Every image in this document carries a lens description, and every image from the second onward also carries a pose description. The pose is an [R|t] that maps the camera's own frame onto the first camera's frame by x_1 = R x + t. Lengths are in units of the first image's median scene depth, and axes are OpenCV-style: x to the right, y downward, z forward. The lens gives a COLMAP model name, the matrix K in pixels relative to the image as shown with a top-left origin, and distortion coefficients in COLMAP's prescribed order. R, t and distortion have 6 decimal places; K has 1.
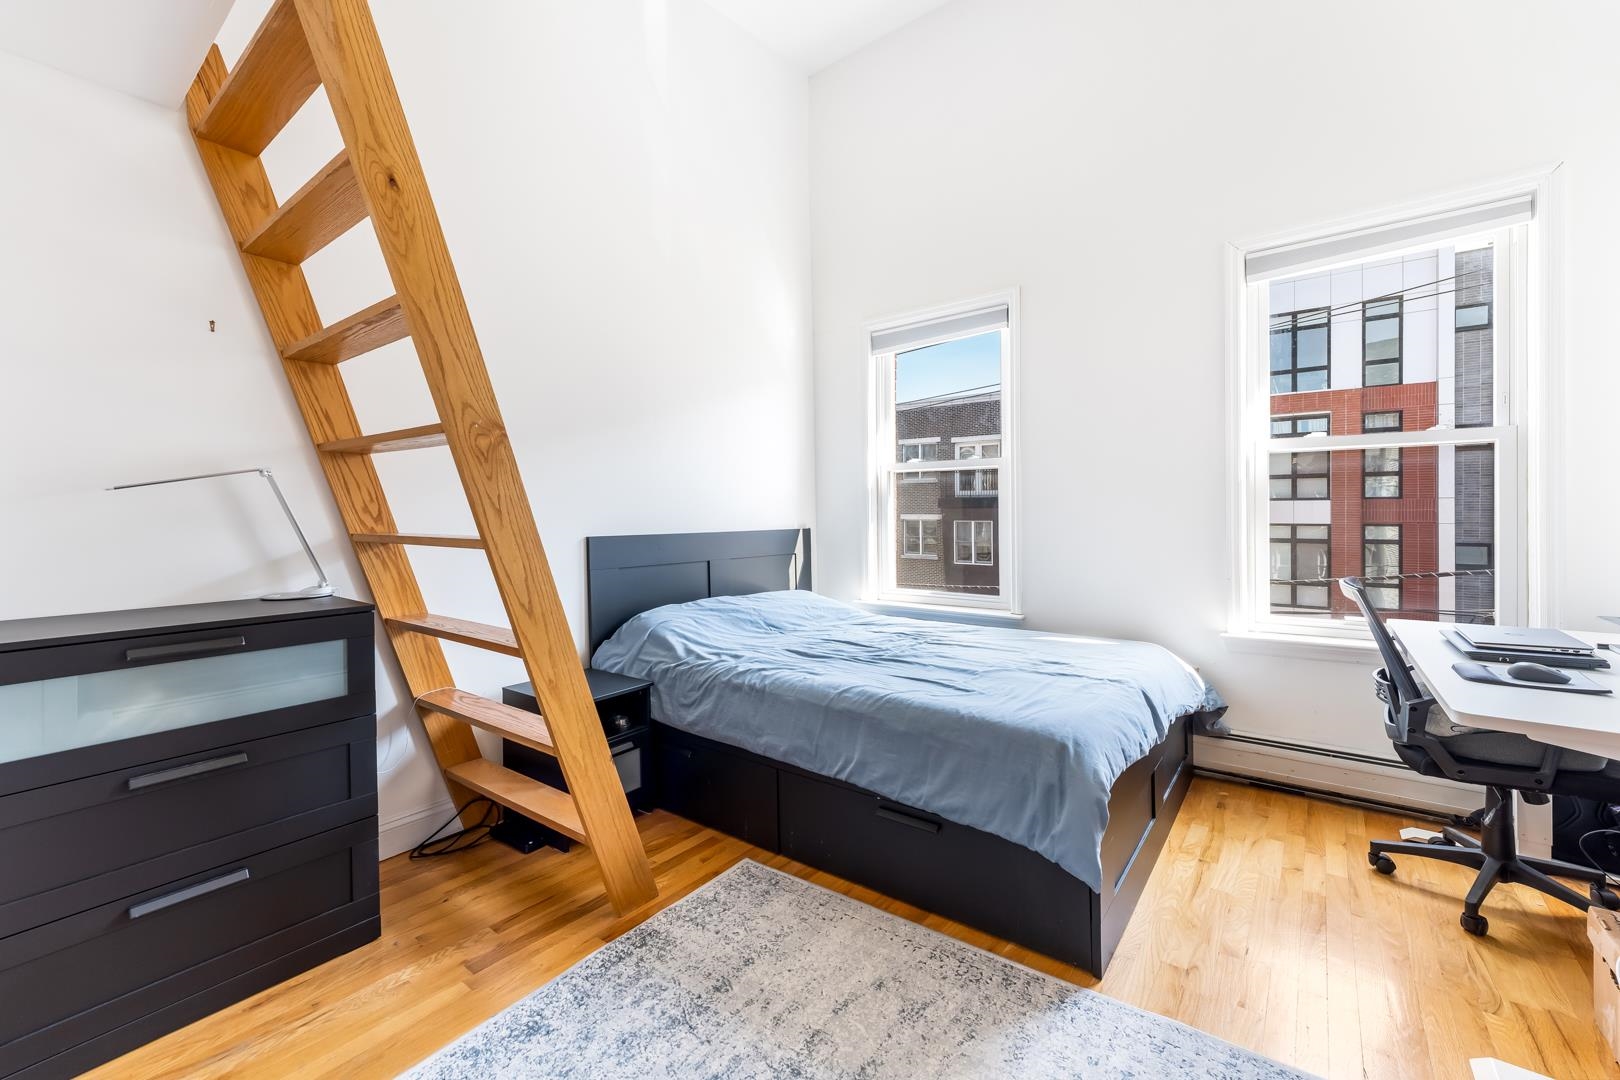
lens RADIAL K [[643.0, 0, 795.9], [0, 643.0, 532.6], [0, 0, 1]] dist [-0.000899, 0.000140]
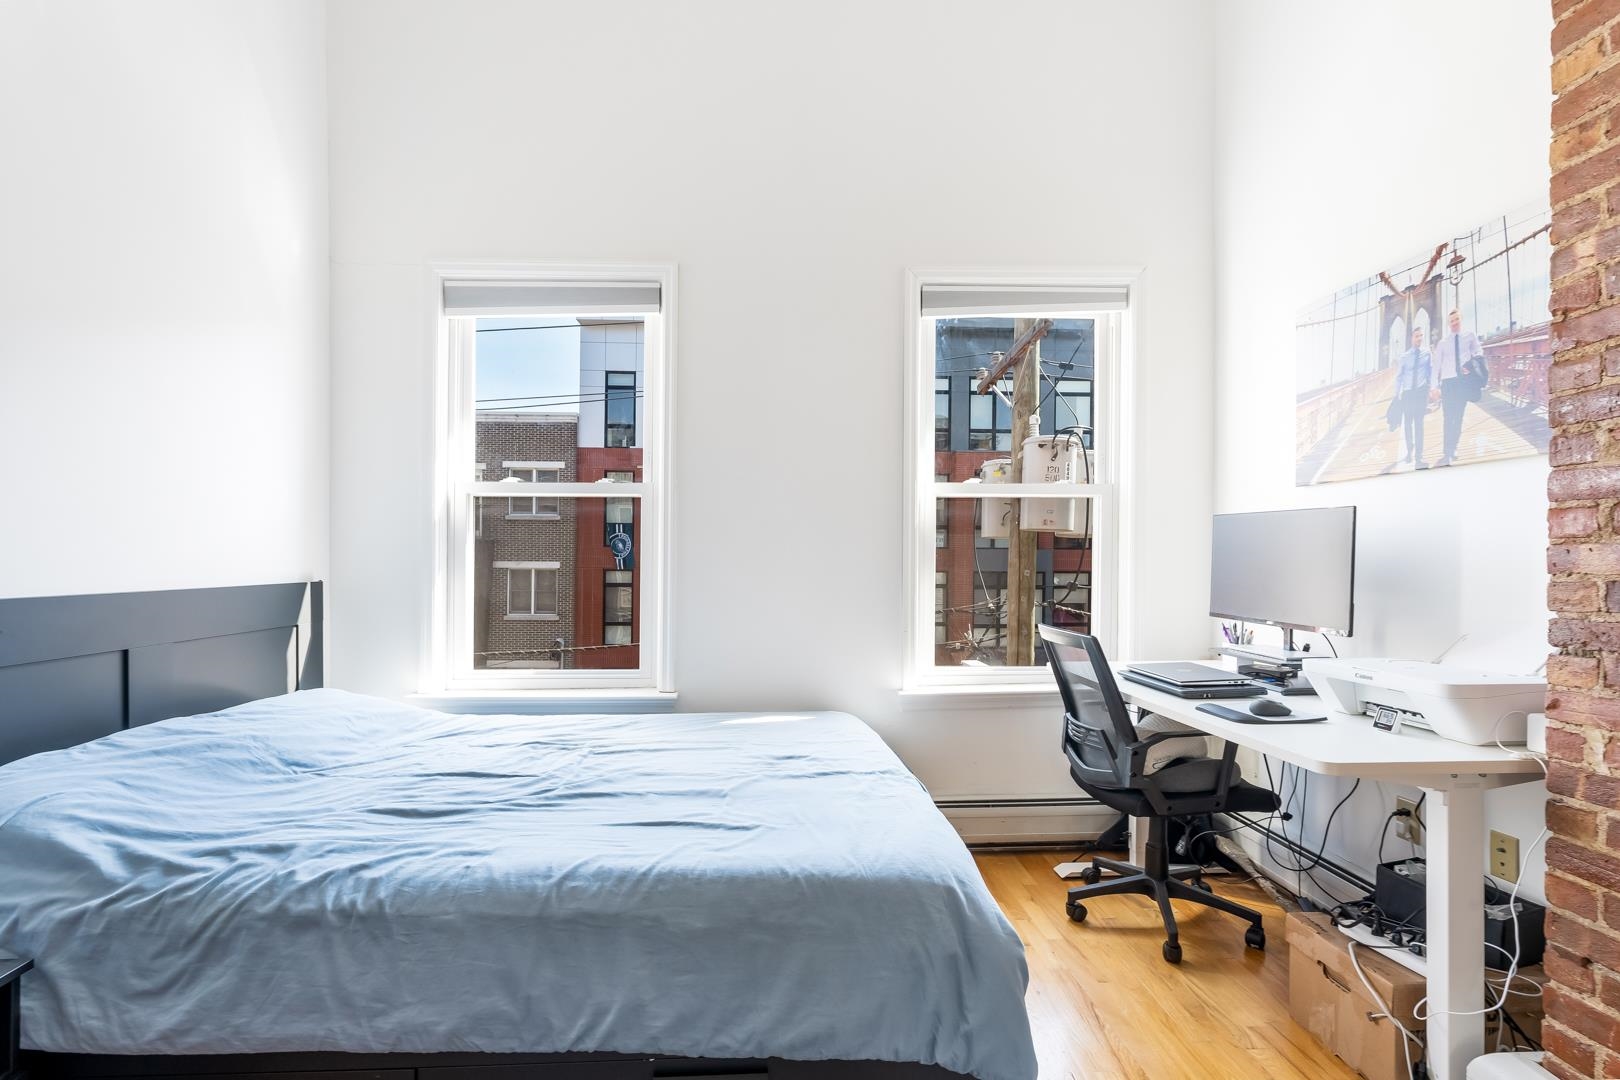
lens RADIAL K [[759.9, 0, 789.0], [0, 759.9, 551.5], [0, 0, 1]] dist [-0.001985, 0.000347]
pose [[0.764694, 0.014218, 0.644237, -0.183695], [0.011534, 0.999294, -0.035745, -0.007646], [-0.644290, 0.034765, 0.763990, 0.333213]]
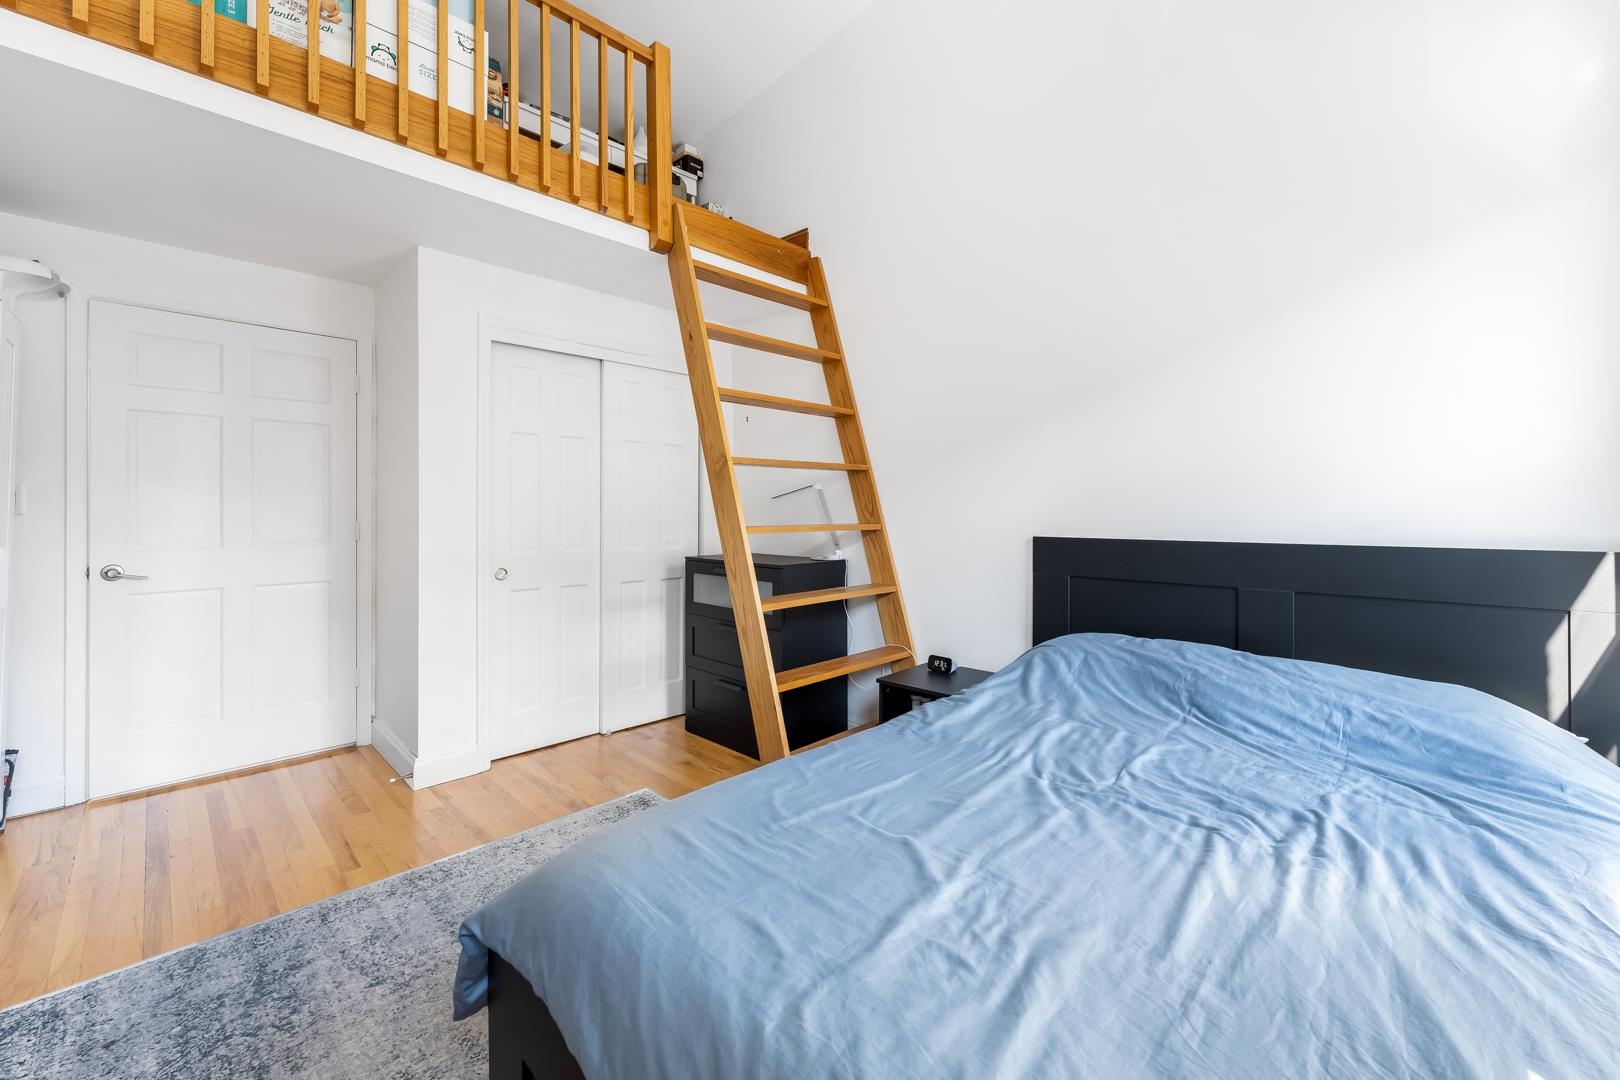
lens RADIAL K [[640.0, 0, 798.0], [0, 640.0, 504.3], [0, 0, 1]] dist [0.000741, 0.000093]
pose [[-0.102256, -0.003698, -0.994751, 0.773285], [-0.029070, 0.999577, -0.000727, -0.034814], [0.994333, 0.028843, -0.102320, 0.954628]]
